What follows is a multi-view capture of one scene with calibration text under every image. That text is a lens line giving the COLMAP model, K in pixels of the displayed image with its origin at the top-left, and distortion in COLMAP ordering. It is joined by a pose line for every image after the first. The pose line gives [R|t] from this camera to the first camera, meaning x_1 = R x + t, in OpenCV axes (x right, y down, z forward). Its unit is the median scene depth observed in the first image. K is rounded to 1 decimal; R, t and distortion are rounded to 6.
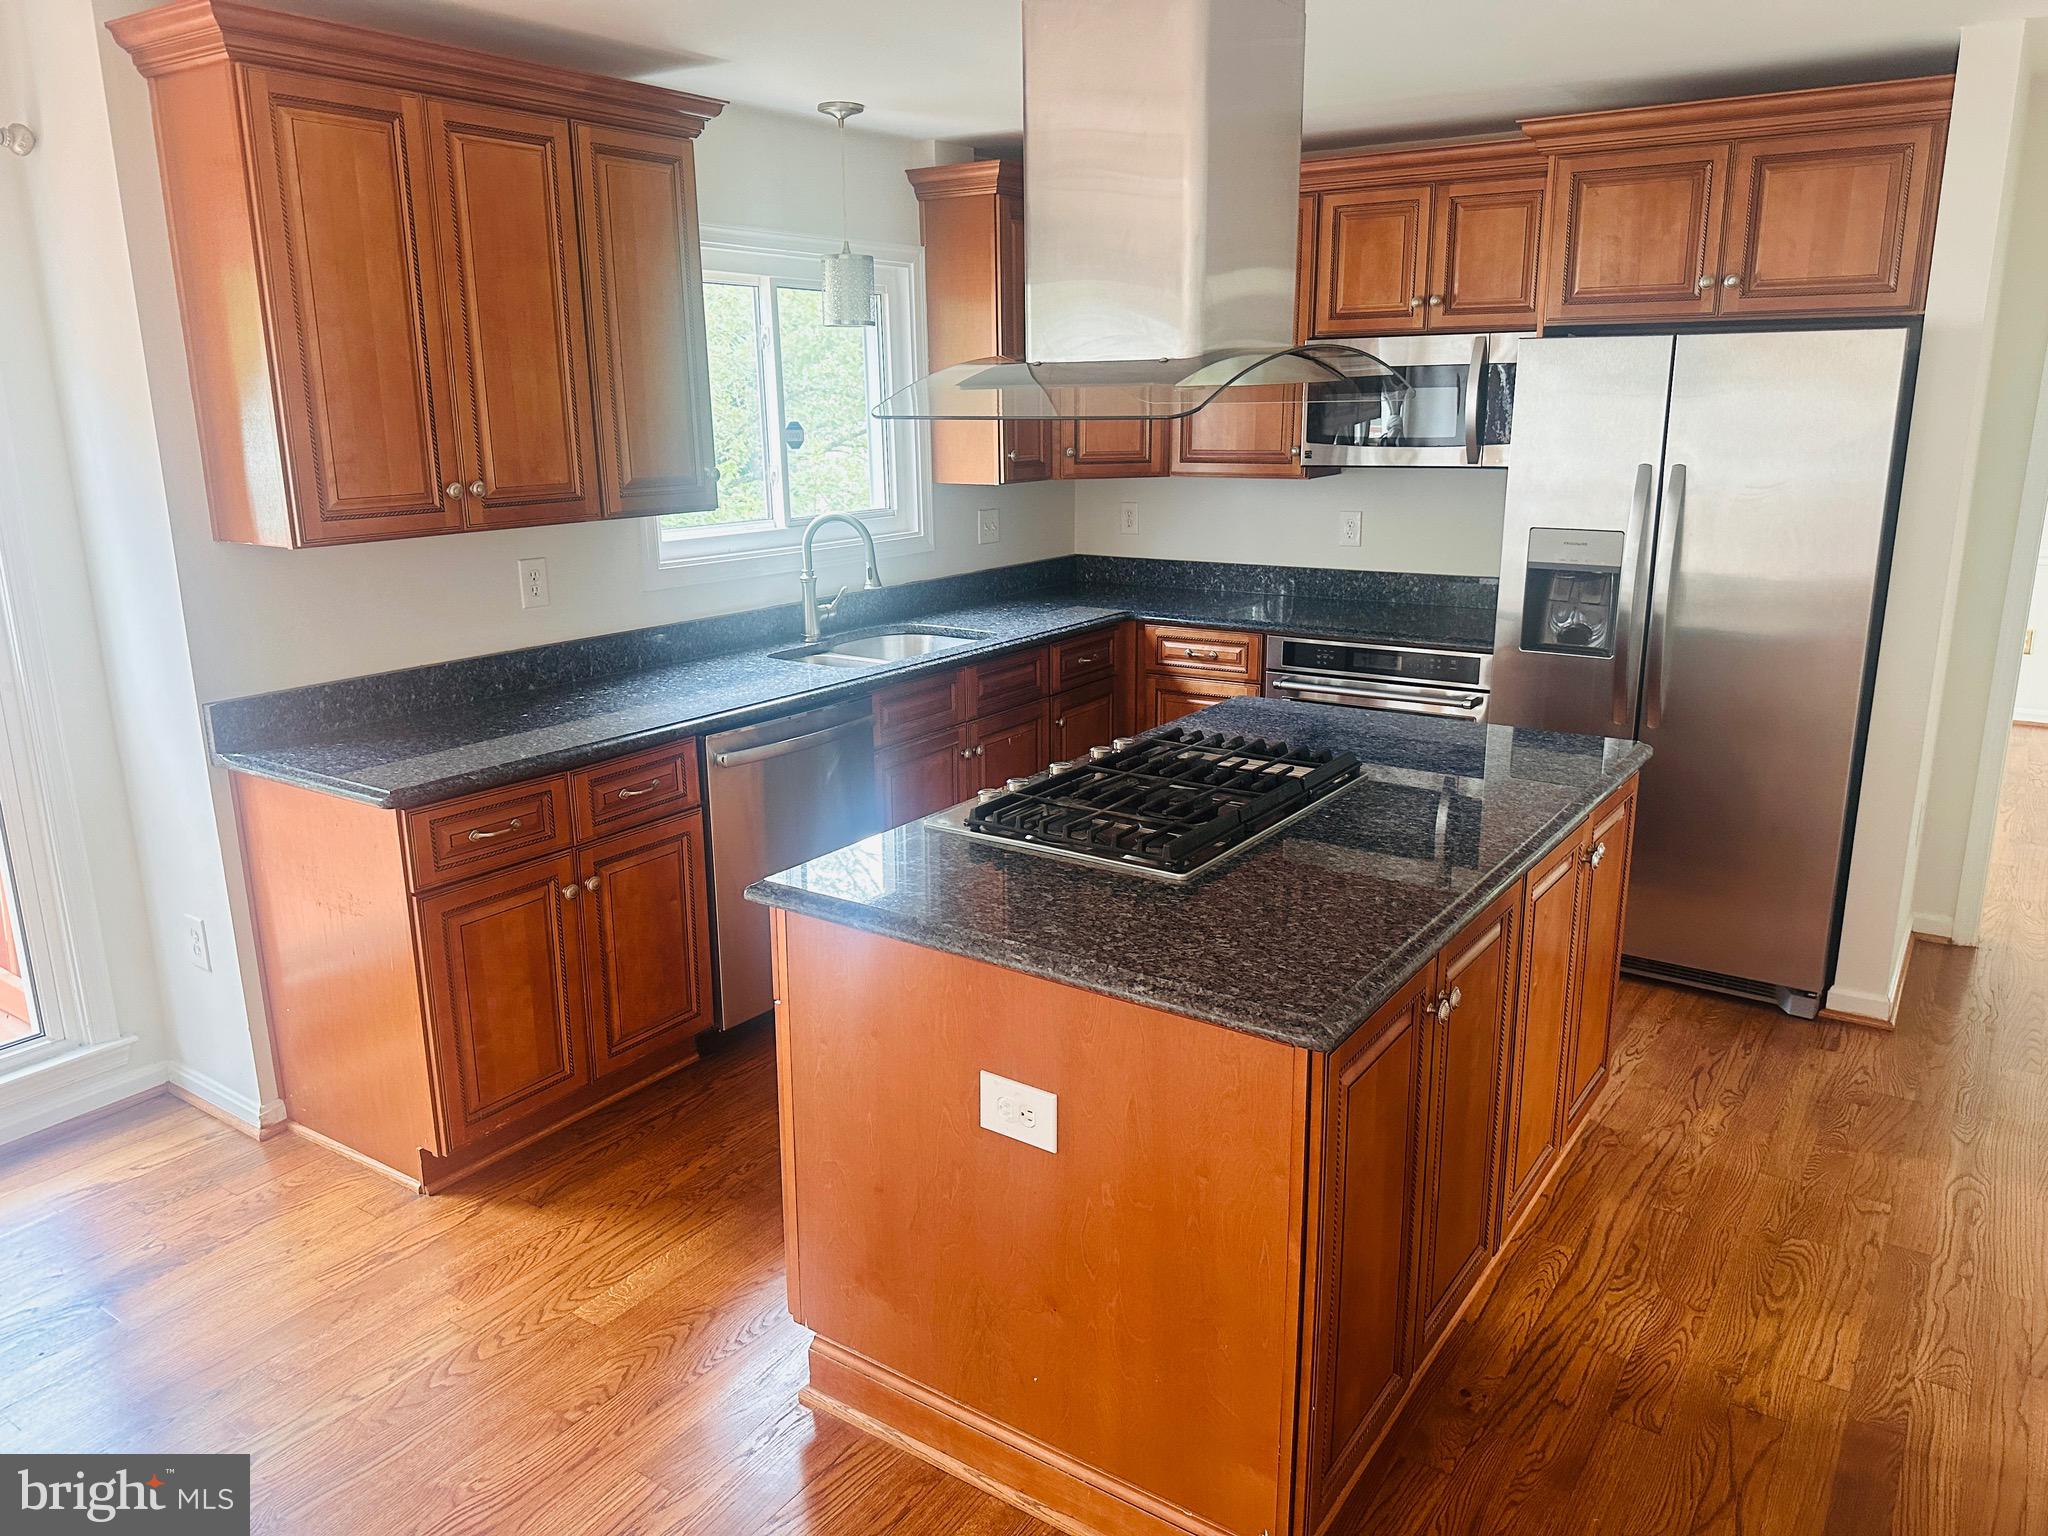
lens RADIAL K [[1471.3, 0, 1010.8], [0, 1471.3, 759.8], [0, 0, 1]] dist [0.062430, -0.083099]
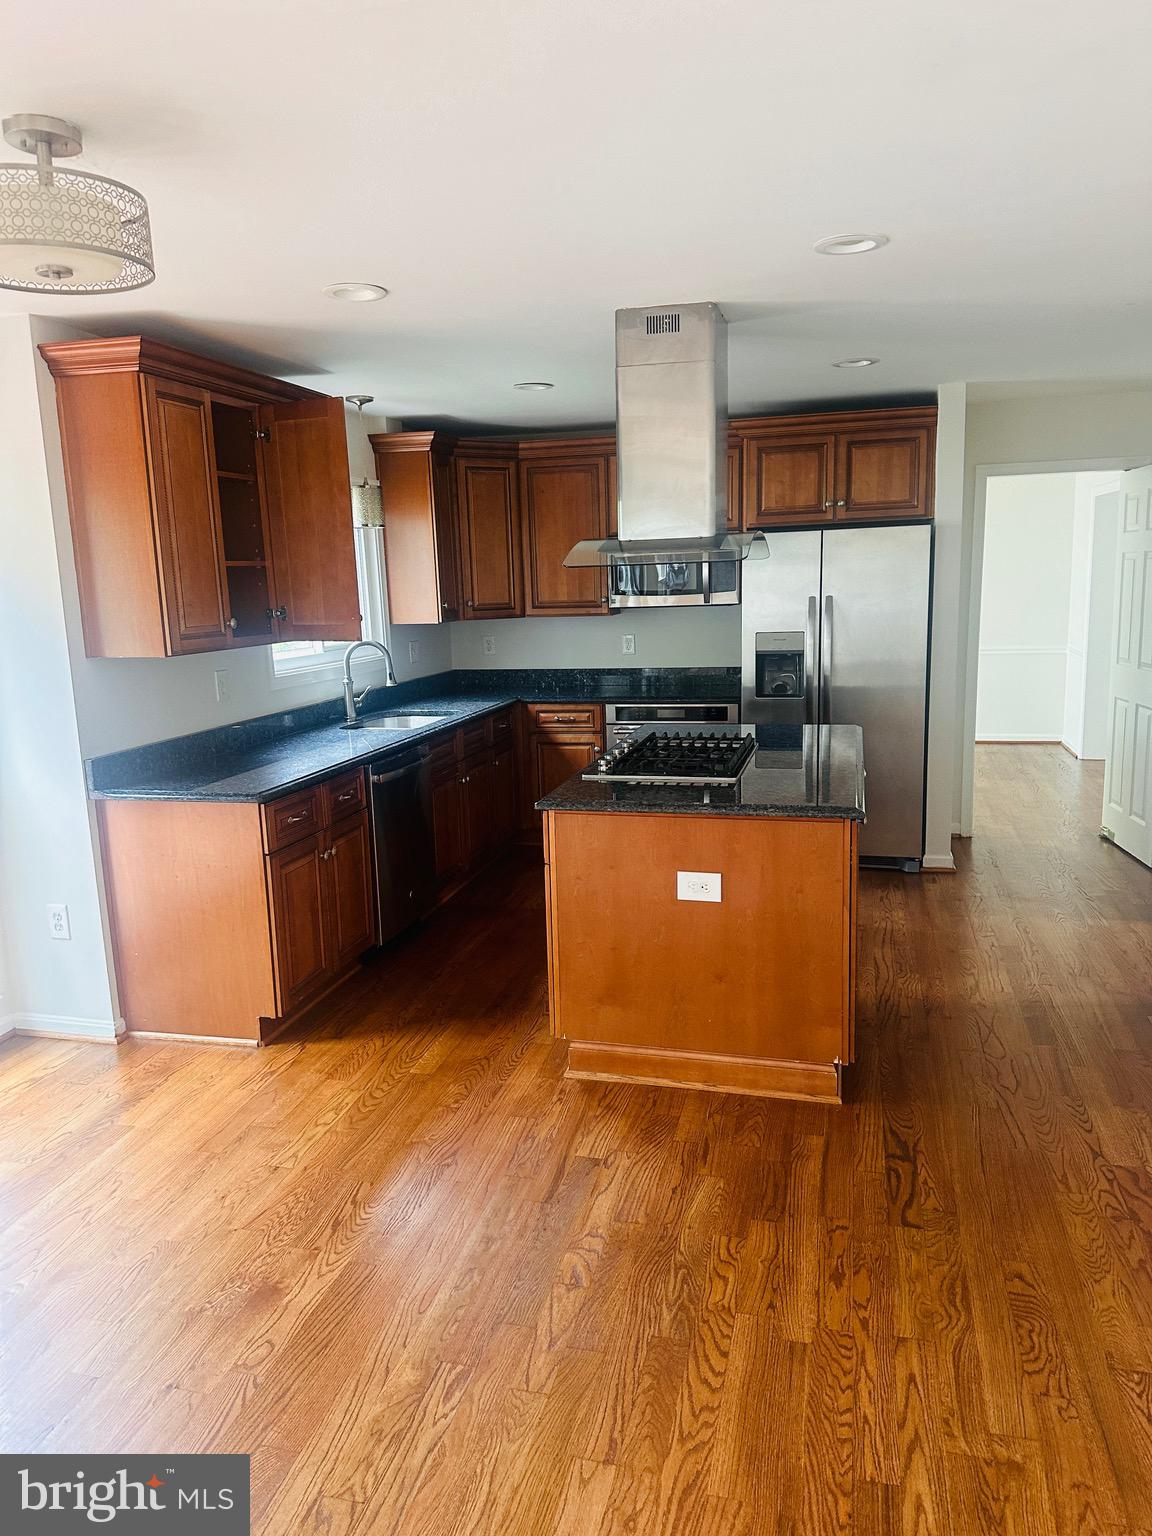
lens RADIAL K [[1103.5, 0, 586.1], [0, 1103.5, 773.1], [0, 0, 1]] dist [0.062430, -0.083099]
pose [[0.936003, -0.080469, 0.342670, -0.364103], [0.105882, 0.992796, -0.056080, 0.080518], [-0.335688, 0.088774, 0.937781, -0.235586]]
